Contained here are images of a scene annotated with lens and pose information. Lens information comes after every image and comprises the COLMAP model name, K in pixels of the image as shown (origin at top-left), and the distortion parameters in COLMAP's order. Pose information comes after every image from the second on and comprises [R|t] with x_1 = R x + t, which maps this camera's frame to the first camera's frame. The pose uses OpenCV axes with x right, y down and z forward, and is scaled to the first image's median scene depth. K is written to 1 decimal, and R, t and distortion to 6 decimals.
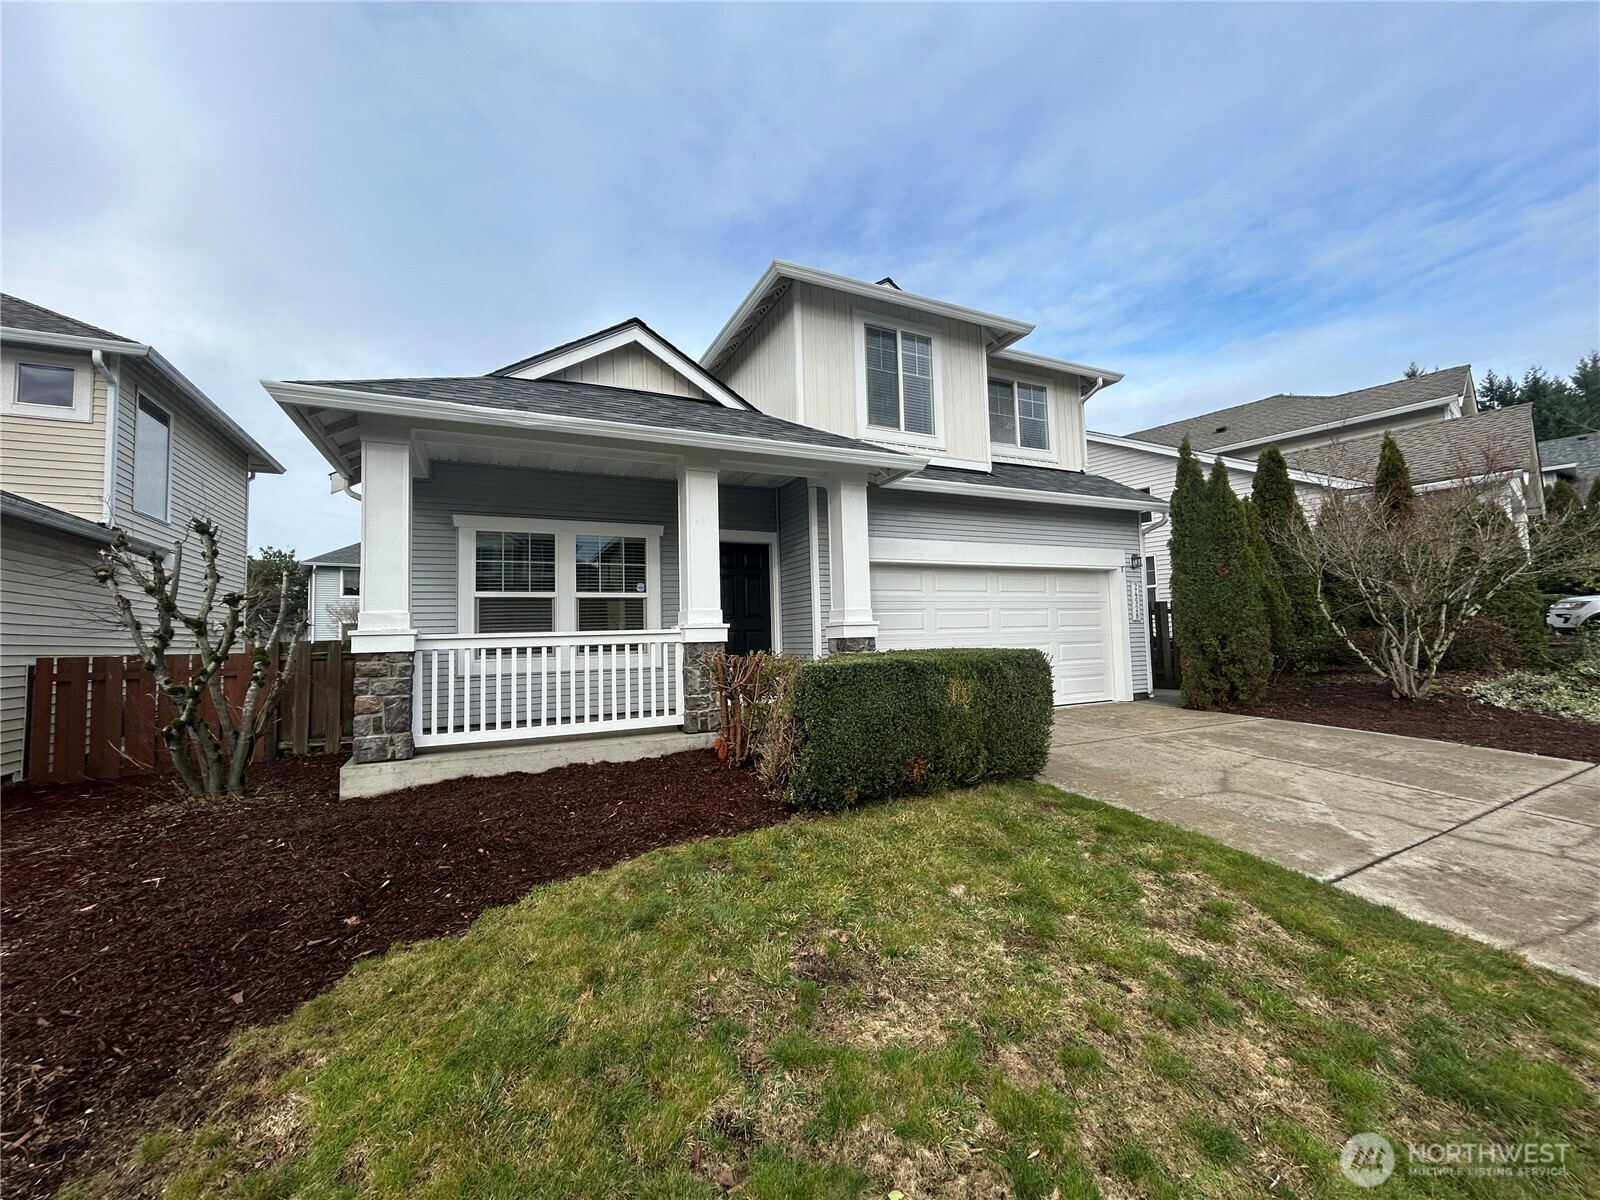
lens RADIAL K [[647.6, 0, 802.2], [0, 647.6, 600.4], [0, 0, 1]] dist [0.000088, 0.000294]
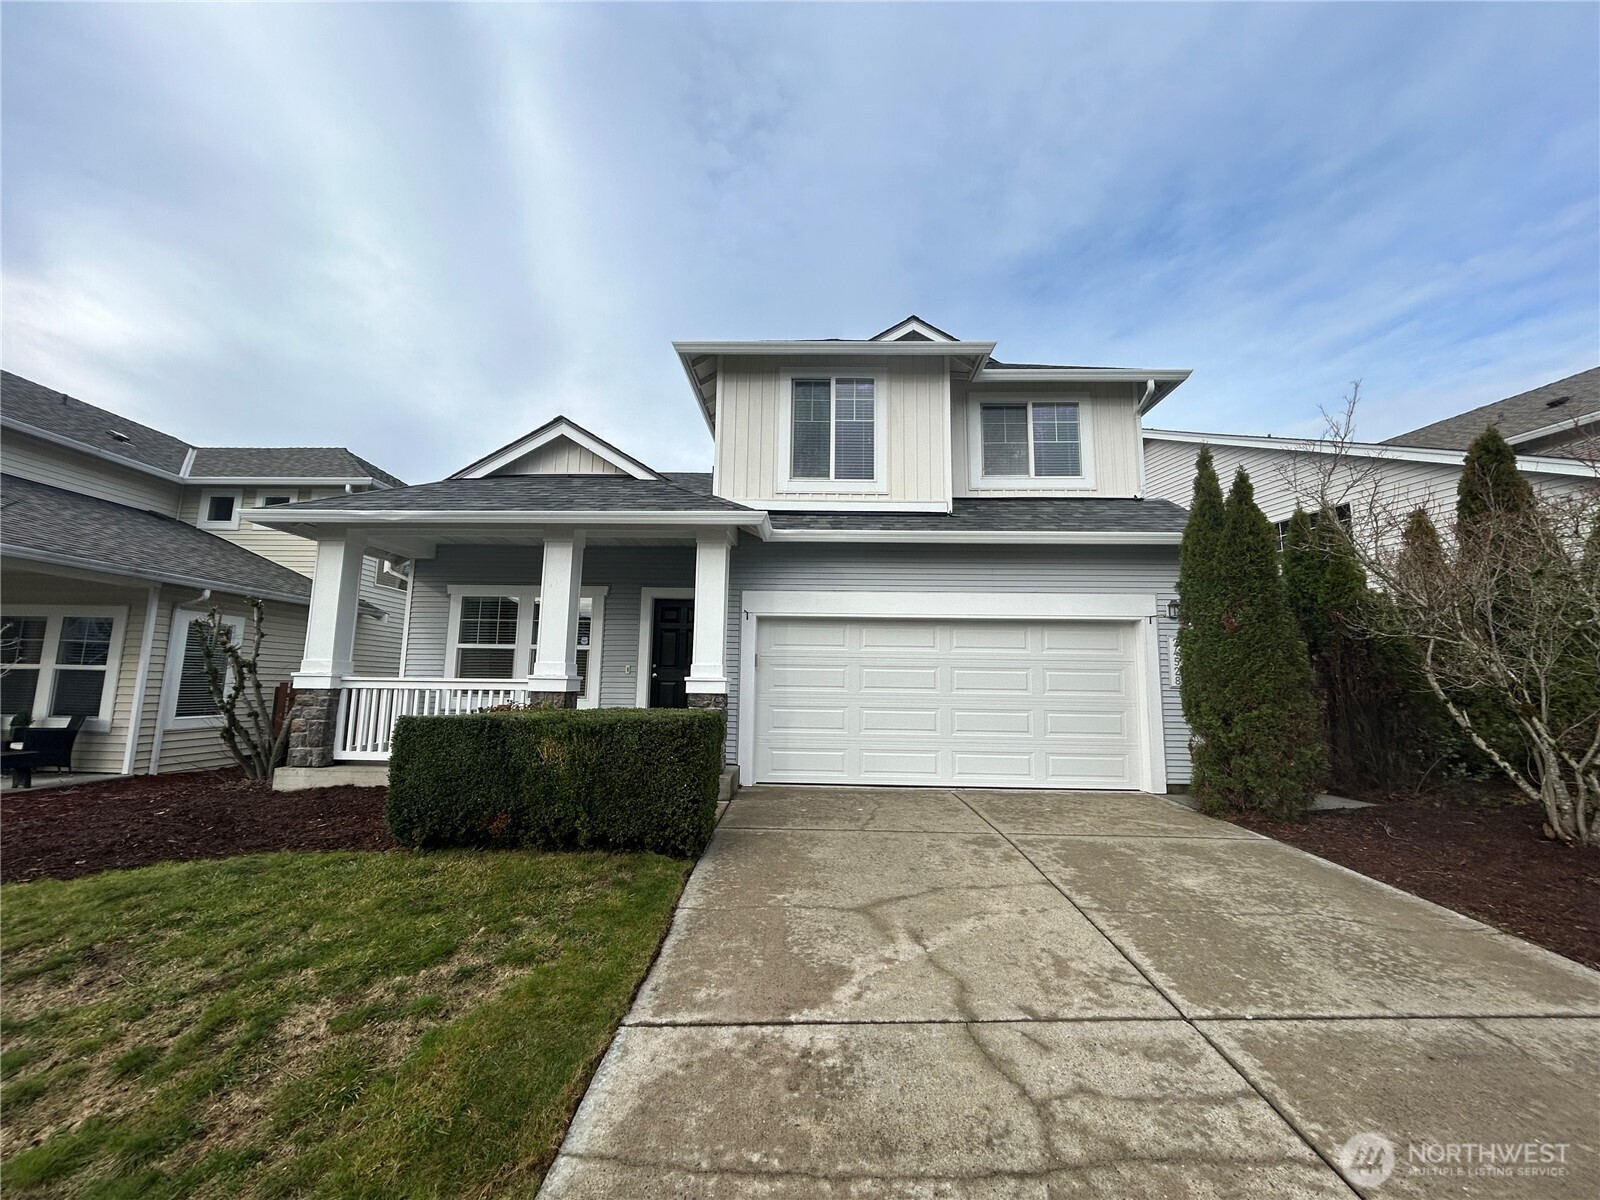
lens RADIAL K [[647.6, 0, 802.2], [0, 647.6, 600.4], [0, 0, 1]] dist [0.000088, 0.000294]
pose [[0.886395, -0.019468, -0.462521, 0.681939], [-0.011288, 0.997909, -0.063636, -0.024295], [0.462792, 0.061627, 0.884322, 0.166873]]
